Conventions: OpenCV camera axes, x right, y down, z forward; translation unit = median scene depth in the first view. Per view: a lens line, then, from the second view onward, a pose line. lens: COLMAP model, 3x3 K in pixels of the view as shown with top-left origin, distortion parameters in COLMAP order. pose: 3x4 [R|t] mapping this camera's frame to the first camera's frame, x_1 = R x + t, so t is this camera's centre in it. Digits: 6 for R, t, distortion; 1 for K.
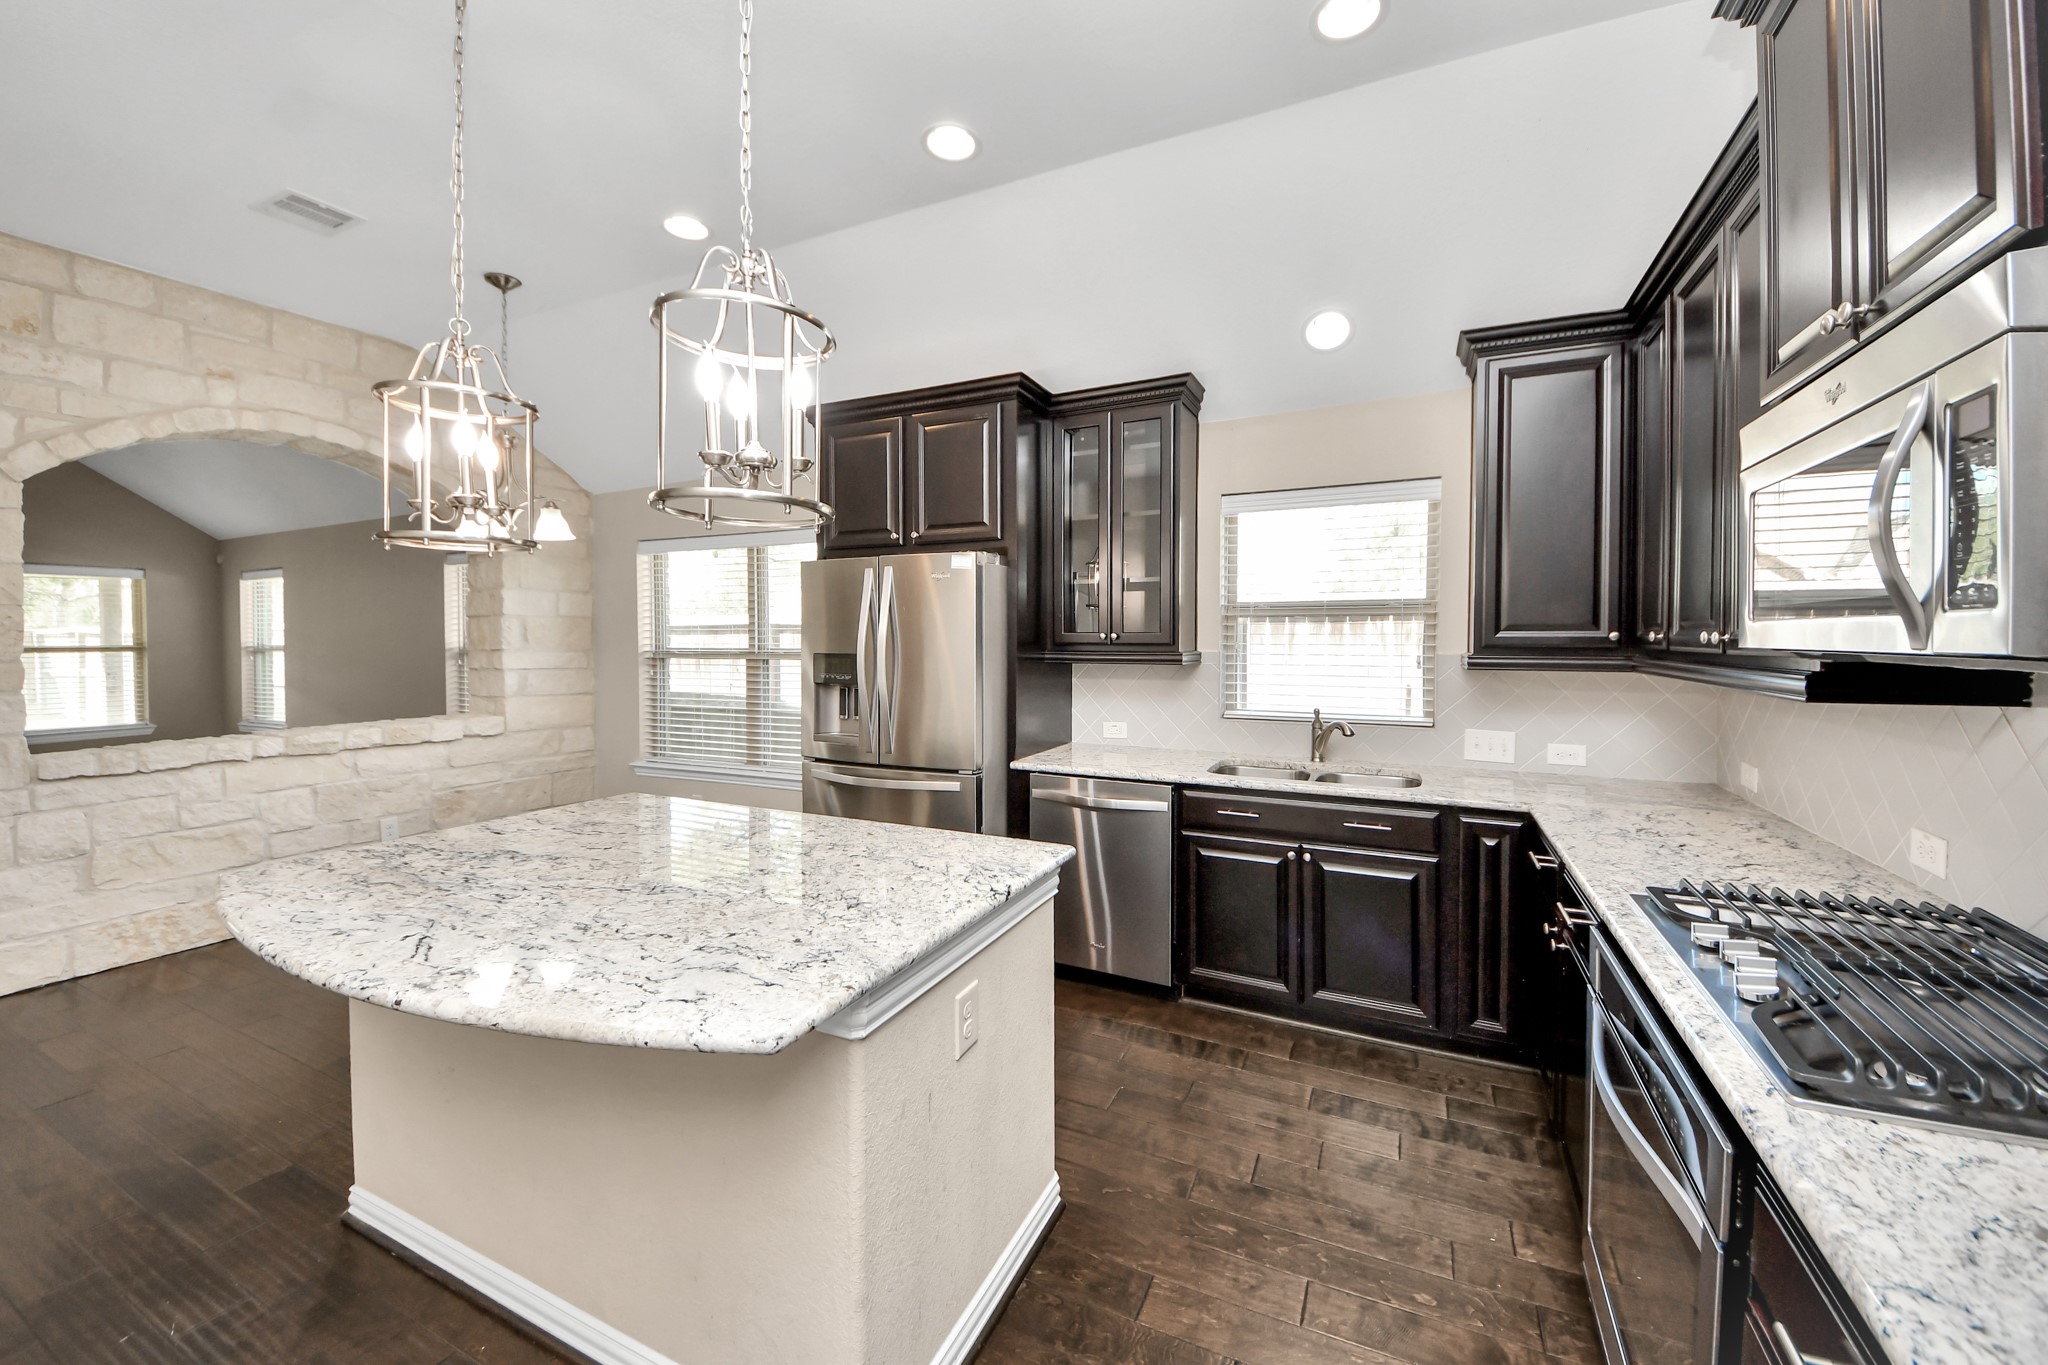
lens RADIAL K [[759.6, 0, 1047.2], [0, 759.6, 645.5], [0, 0, 1]] dist [0.027920, -0.021273]
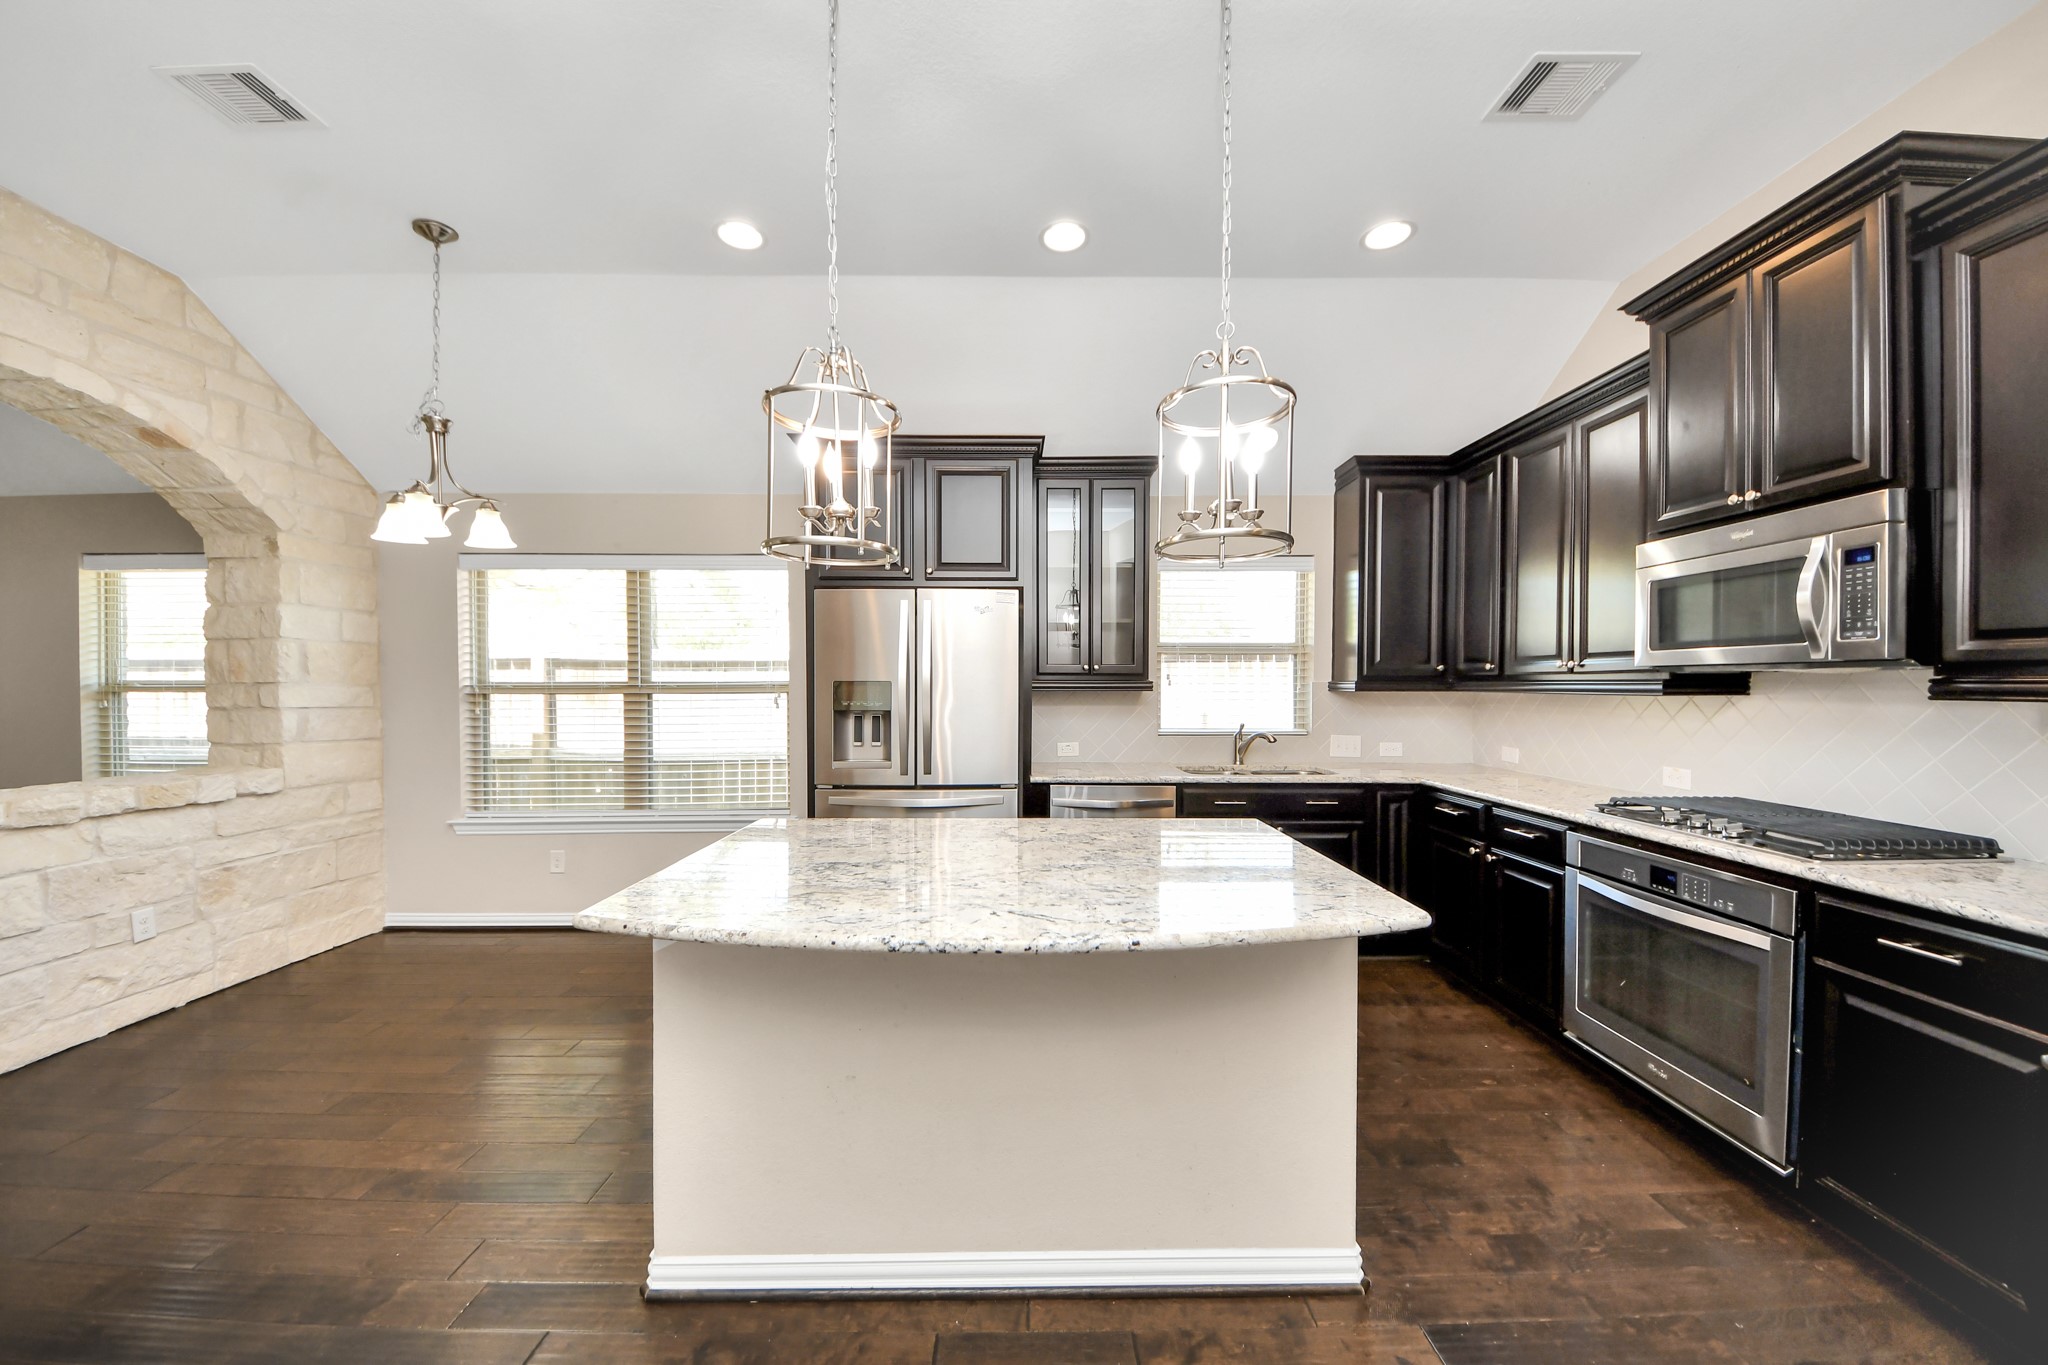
lens RADIAL K [[729.2, 0, 1021.2], [0, 729.2, 691.0], [0, 0, 1]] dist [0.023069, -0.015717]
pose [[0.905291, -0.002318, 0.424785, -0.600955], [0.003531, 0.999992, -0.002069, 0.031813], [-0.424777, 0.003373, 0.905292, 0.020443]]
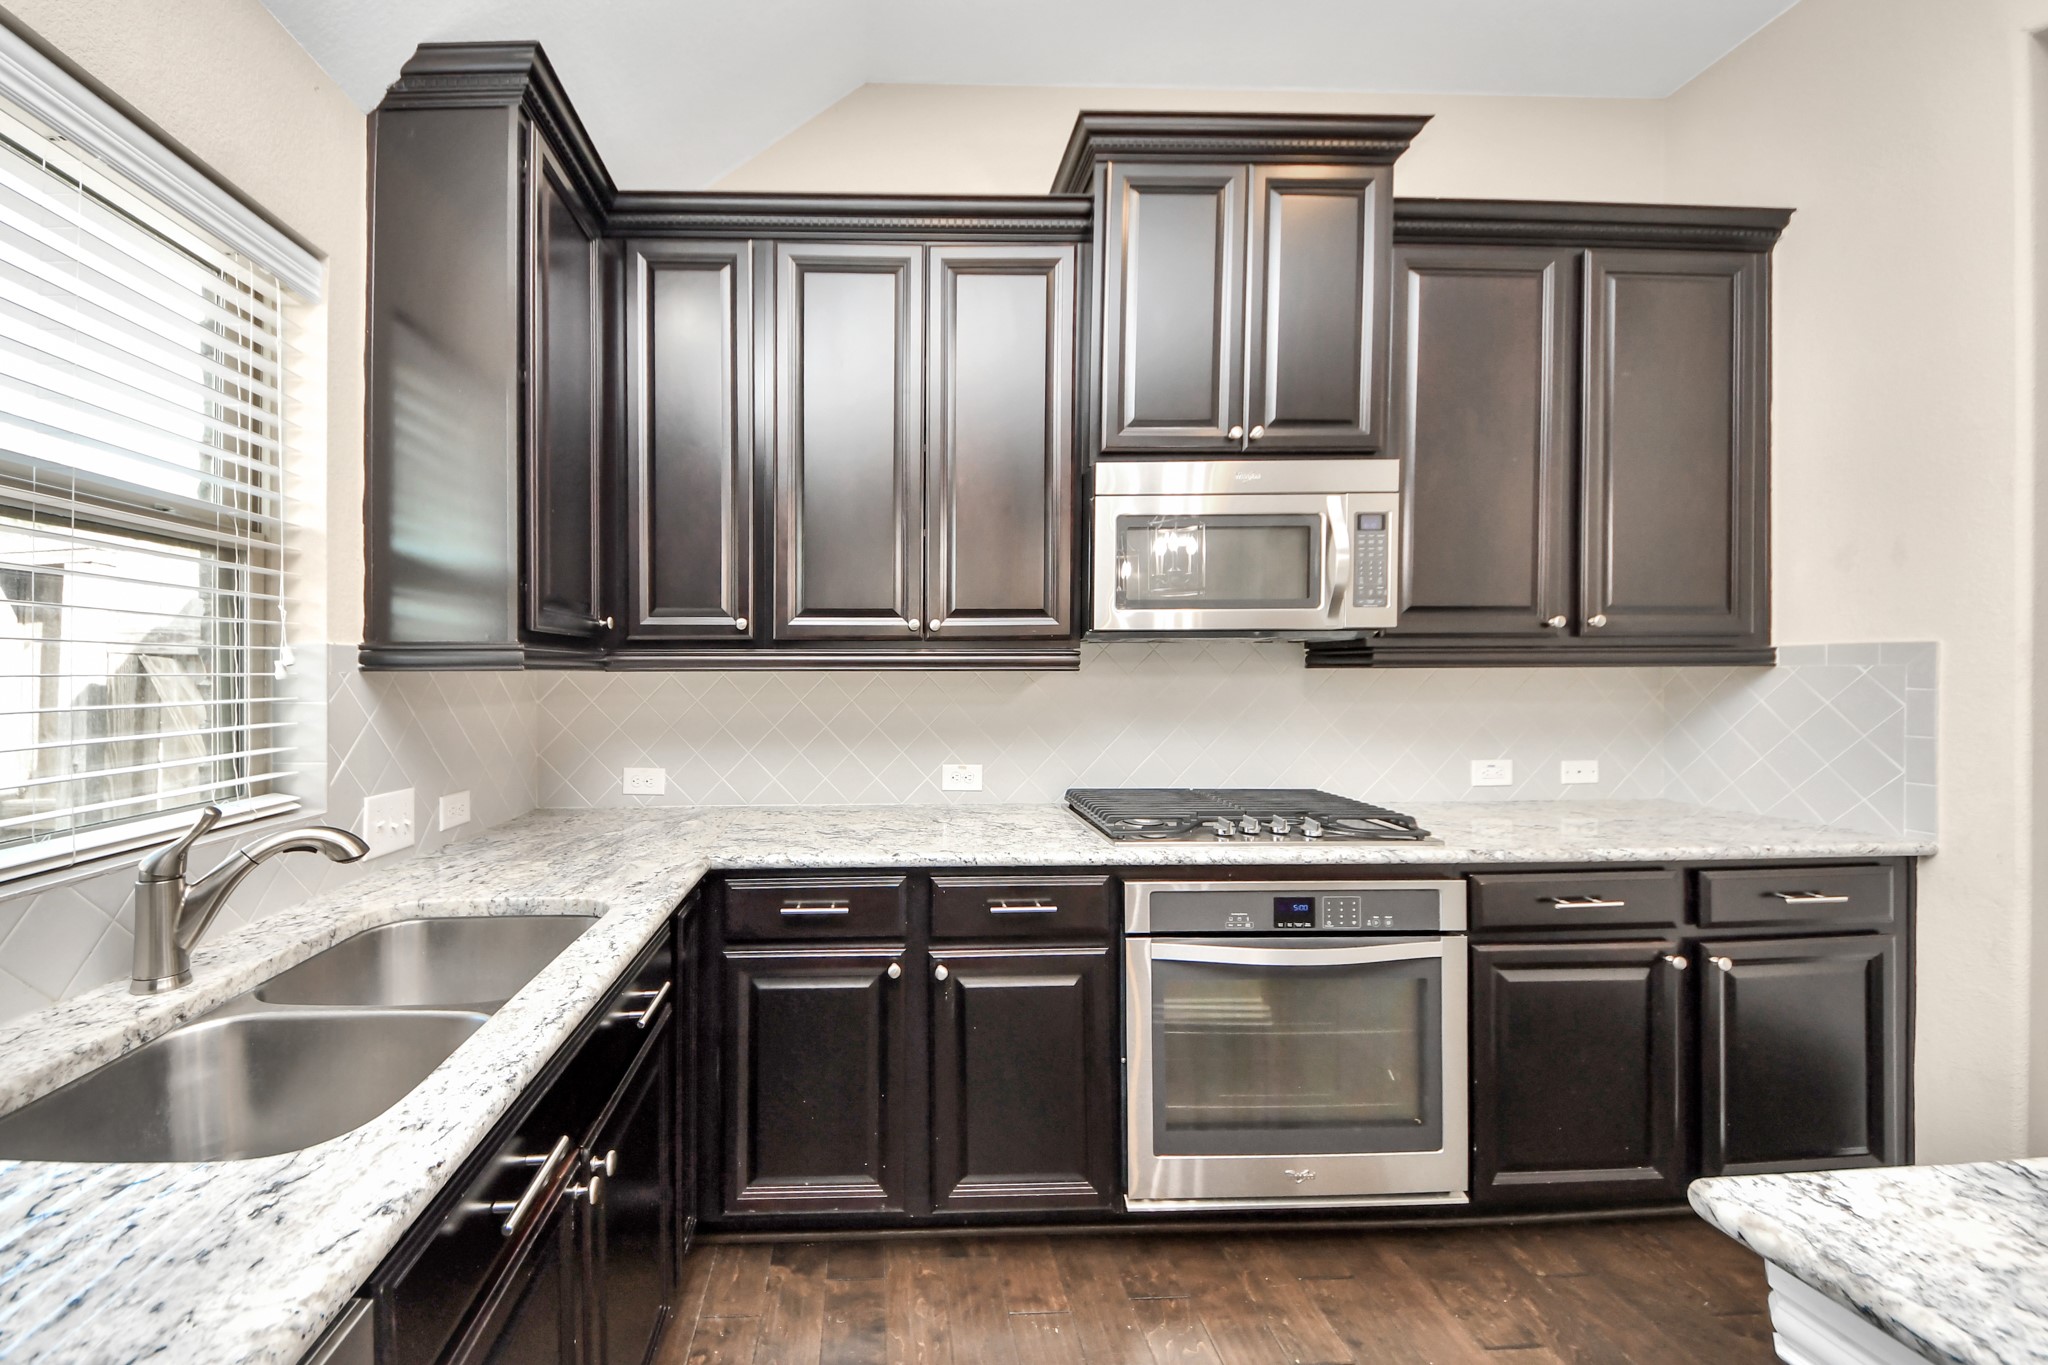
lens RADIAL K [[794.0, 0, 934.5], [0, 794.0, 679.9], [0, 0, 1]] dist [0.001285, 0.000078]
pose [[-0.453899, -0.006979, 0.891026, -0.062962], [0.008892, 0.999884, 0.012362, 0.038856], [-0.891009, 0.013534, -0.453784, 1.006237]]
